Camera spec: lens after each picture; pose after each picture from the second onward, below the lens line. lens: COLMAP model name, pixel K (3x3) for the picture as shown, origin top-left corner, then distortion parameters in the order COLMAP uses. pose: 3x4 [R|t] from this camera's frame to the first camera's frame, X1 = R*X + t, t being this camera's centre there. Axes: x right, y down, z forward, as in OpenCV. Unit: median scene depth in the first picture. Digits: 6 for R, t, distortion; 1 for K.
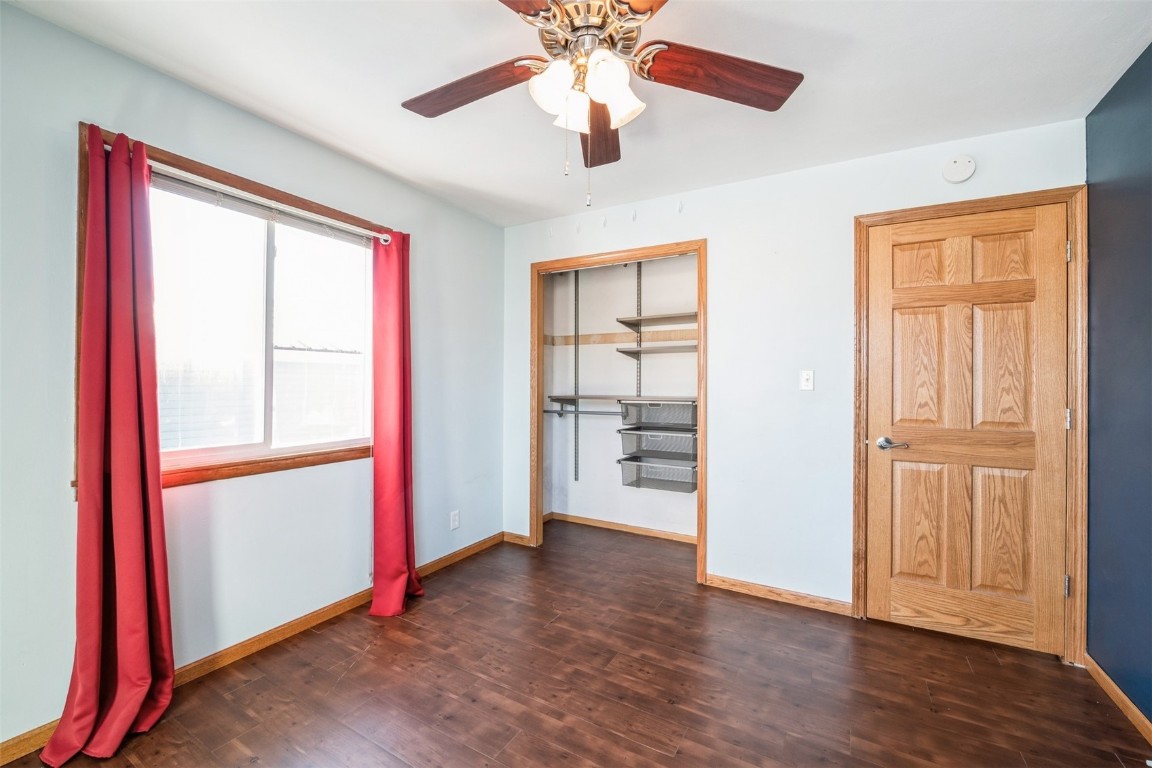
lens RADIAL K [[455.4, 0, 587.4], [0, 455.4, 383.3], [0, 0, 1]] dist [-0.001496, 0.000497]
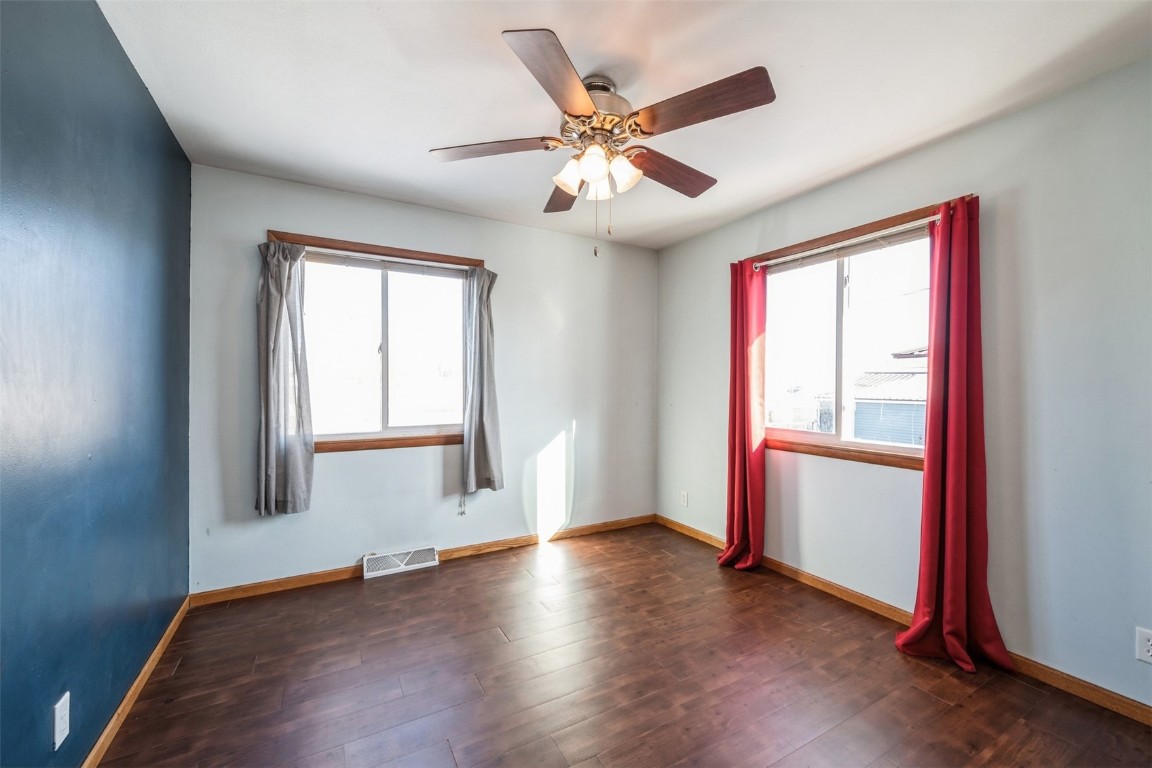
lens RADIAL K [[455.4, 0, 581.4], [0, 455.4, 388.8], [0, 0, 1]] dist [-0.001496, 0.000497]
pose [[-0.500491, -0.005660, -0.865723, 0.899281], [-0.016737, 0.999855, 0.003138, 0.014693], [0.865580, 0.016060, -0.500513, 1.224890]]
